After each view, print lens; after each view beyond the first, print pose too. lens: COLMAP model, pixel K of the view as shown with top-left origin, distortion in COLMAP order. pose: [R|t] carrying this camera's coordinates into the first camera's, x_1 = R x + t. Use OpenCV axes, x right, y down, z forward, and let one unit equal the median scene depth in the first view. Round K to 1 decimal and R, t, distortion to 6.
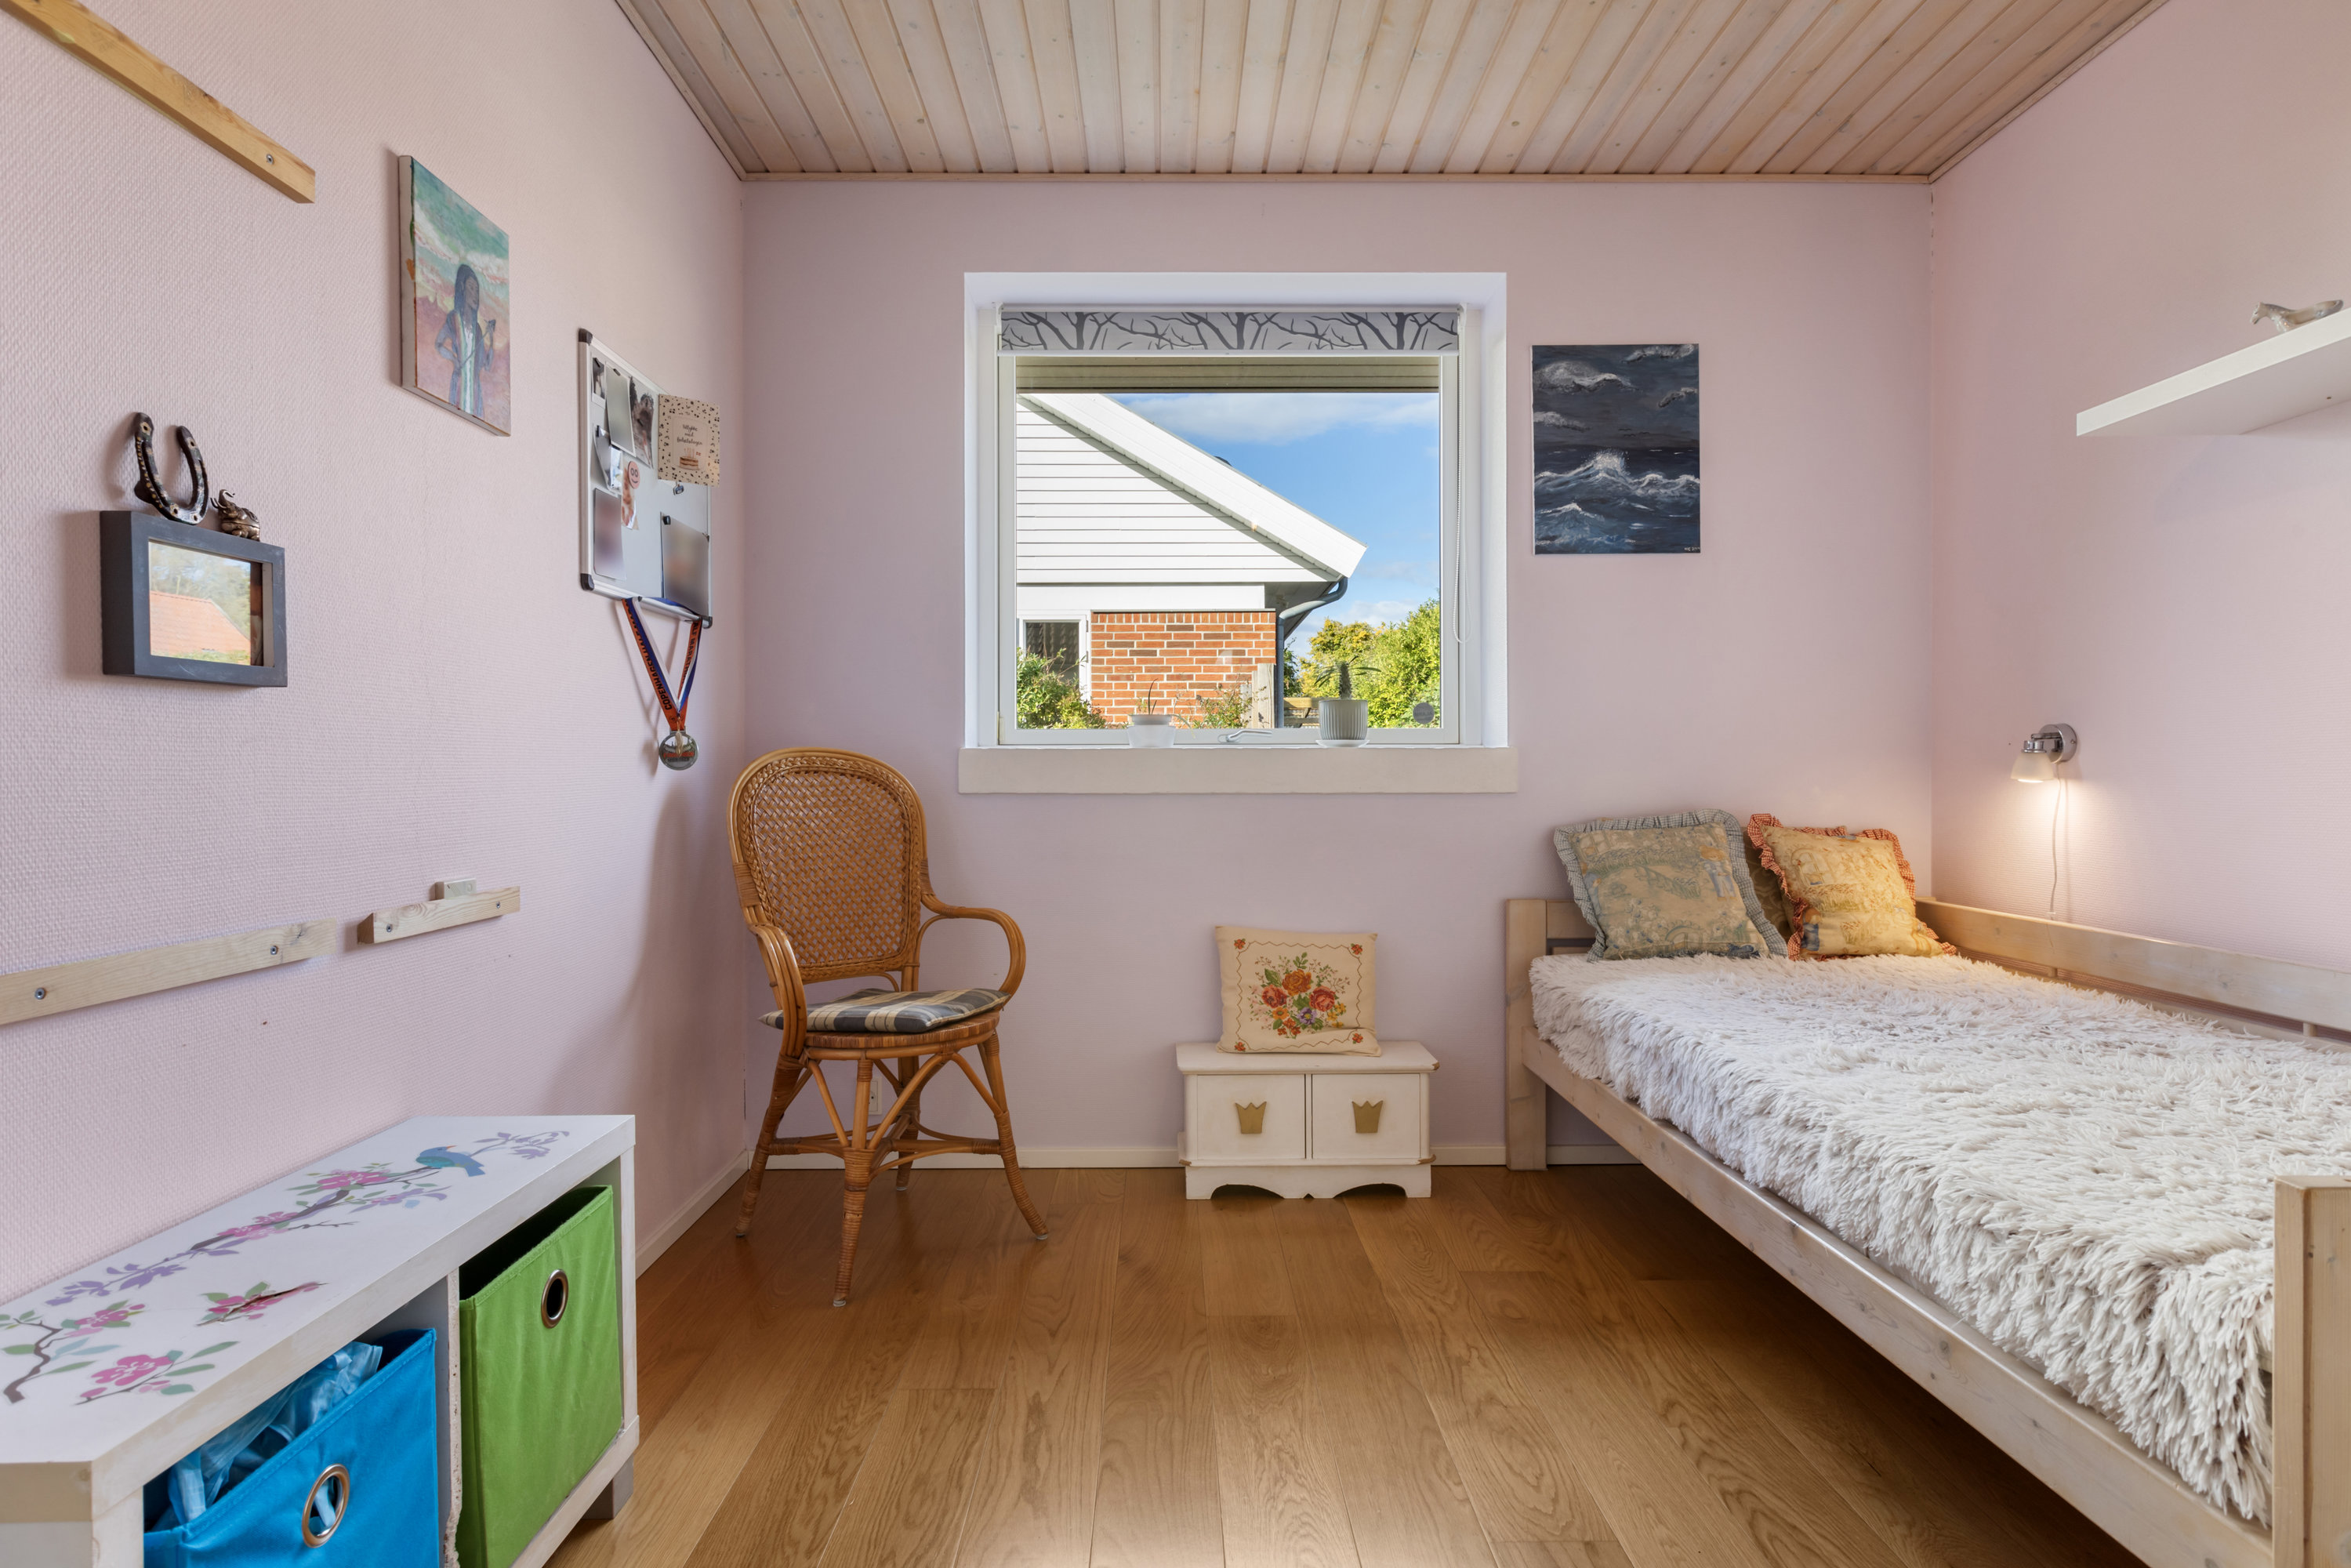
lens RADIAL K [[1256.5, 0, 1172.1], [0, 1256.5, 772.9], [0, 0, 1]] dist [0.012251, -0.000152]
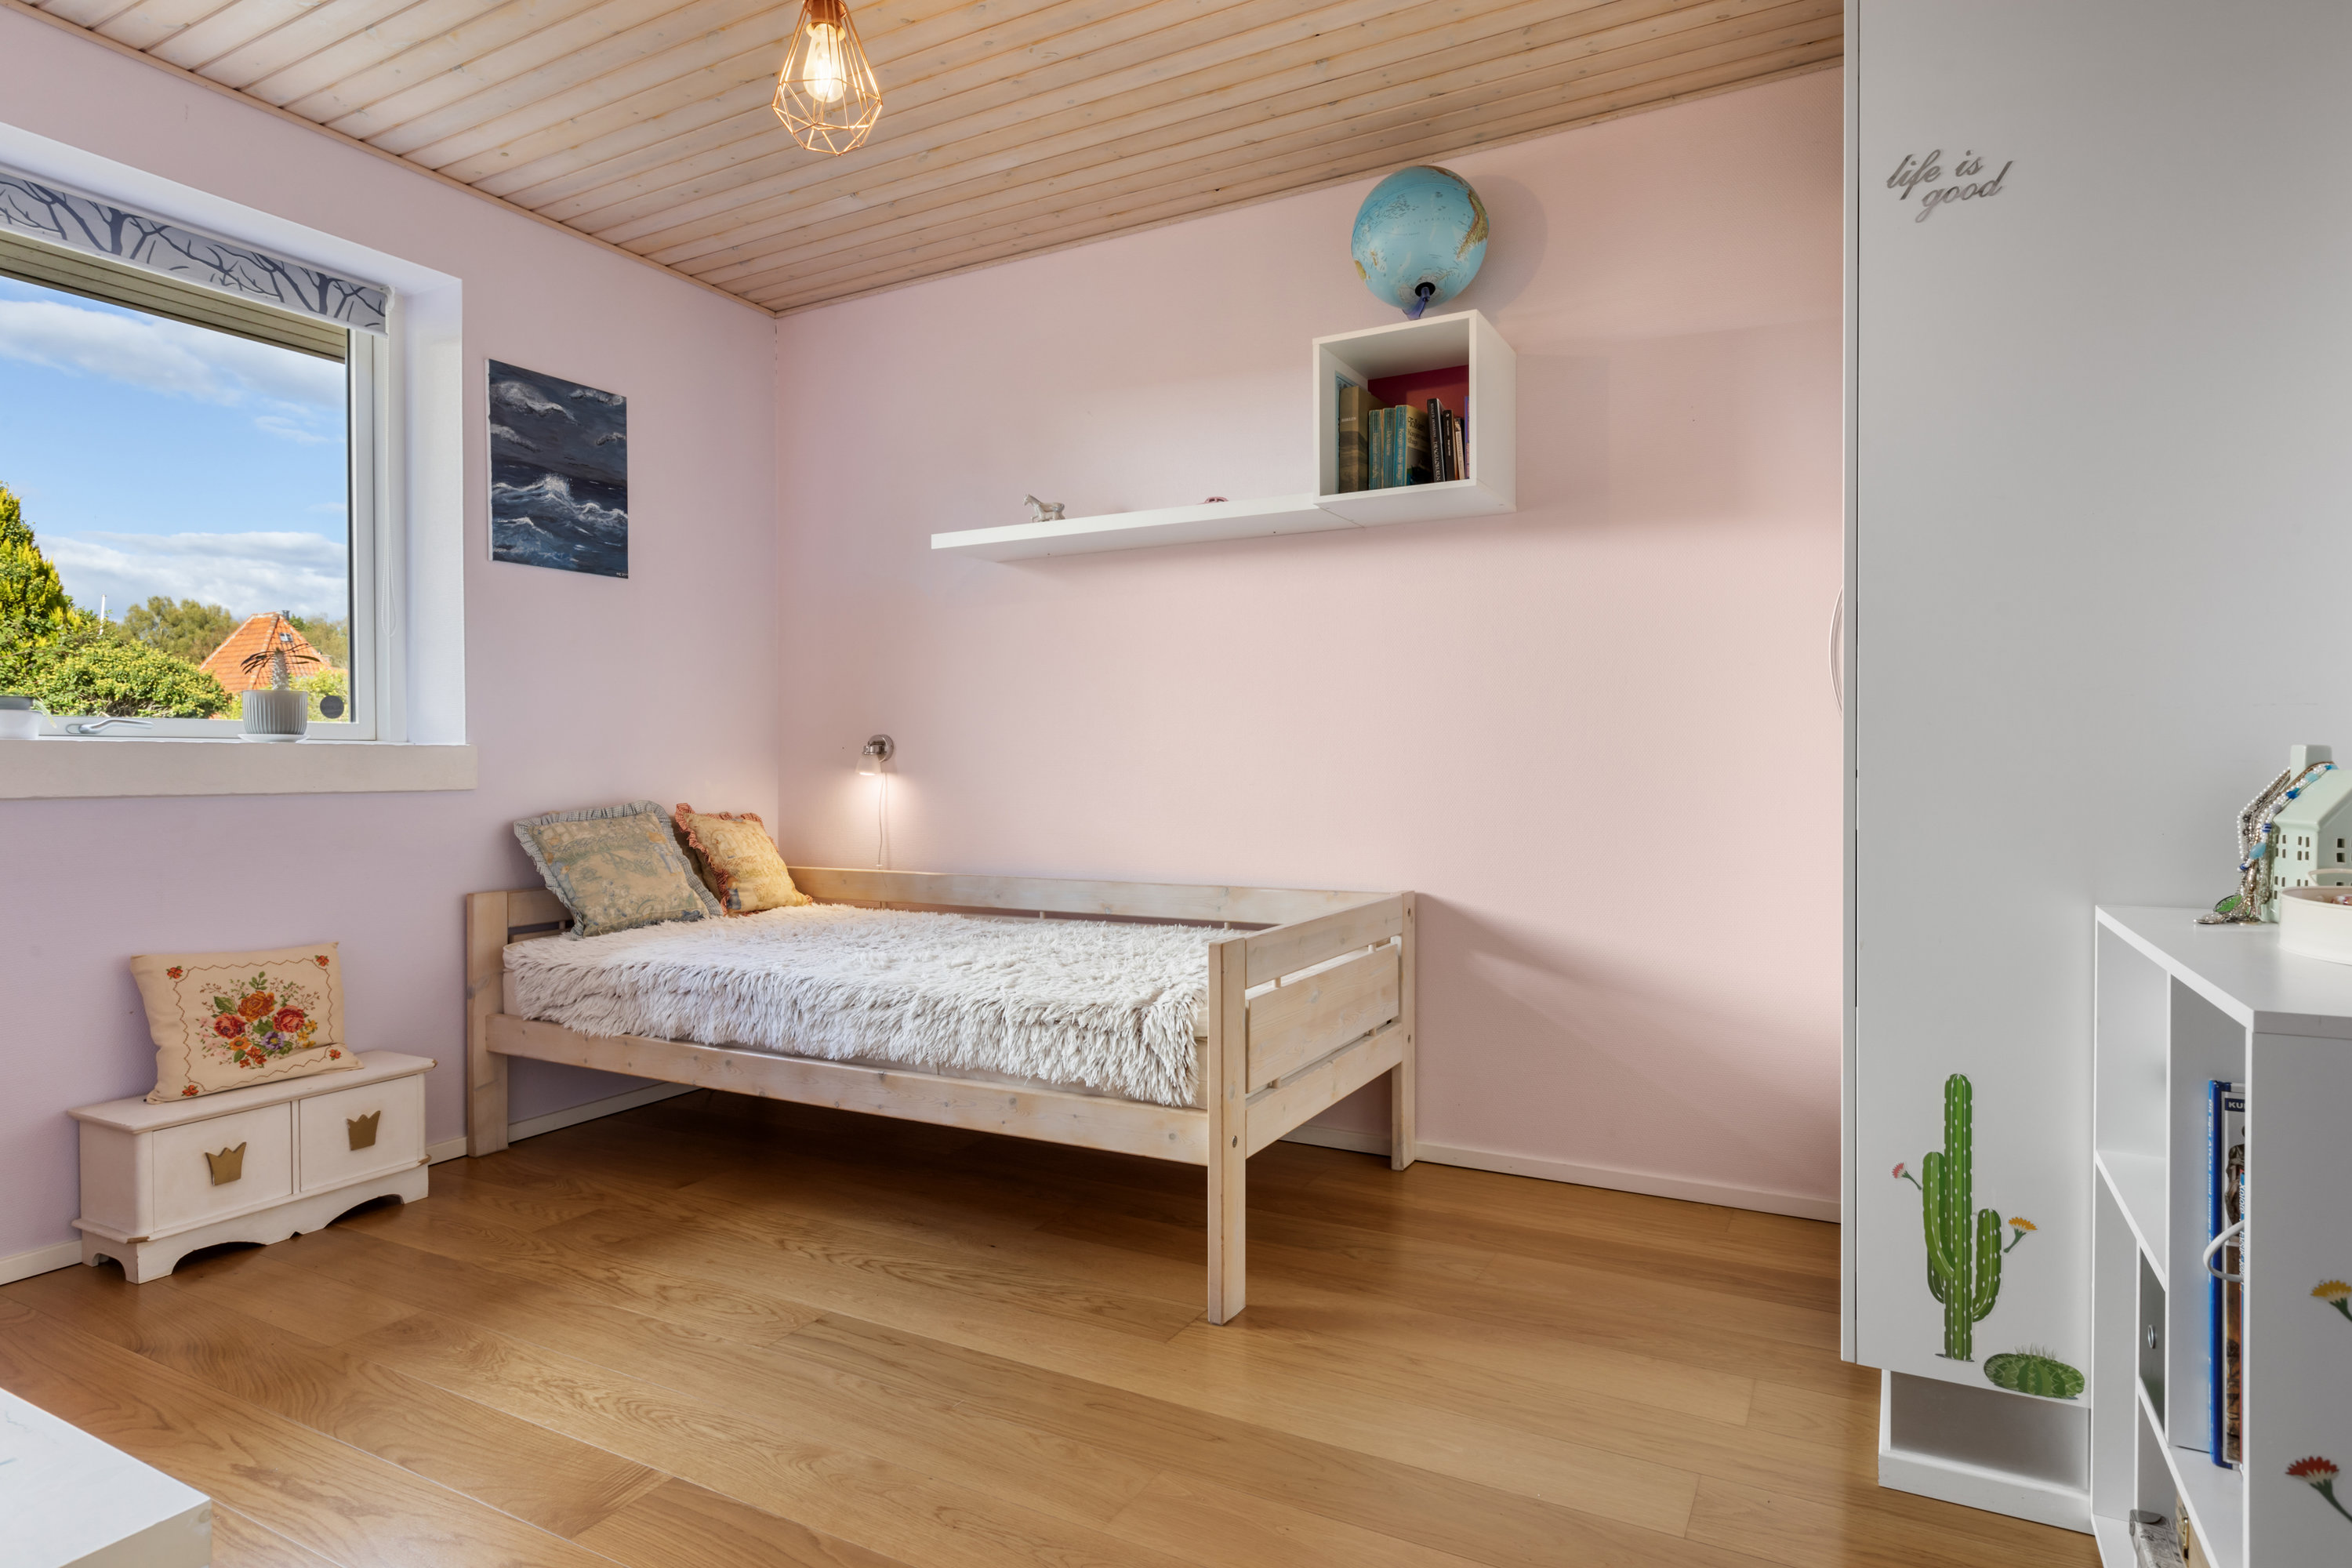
lens RADIAL K [[1274.5, 0, 1216.5], [0, 1274.5, 779.2], [0, 0, 1]] dist [0.006411, -0.003701]
pose [[0.470435, -0.008780, 0.882391, -0.385078], [0.007257, 0.999955, 0.006080, 0.005723], [-0.882405, 0.003543, 0.470477, -0.025346]]
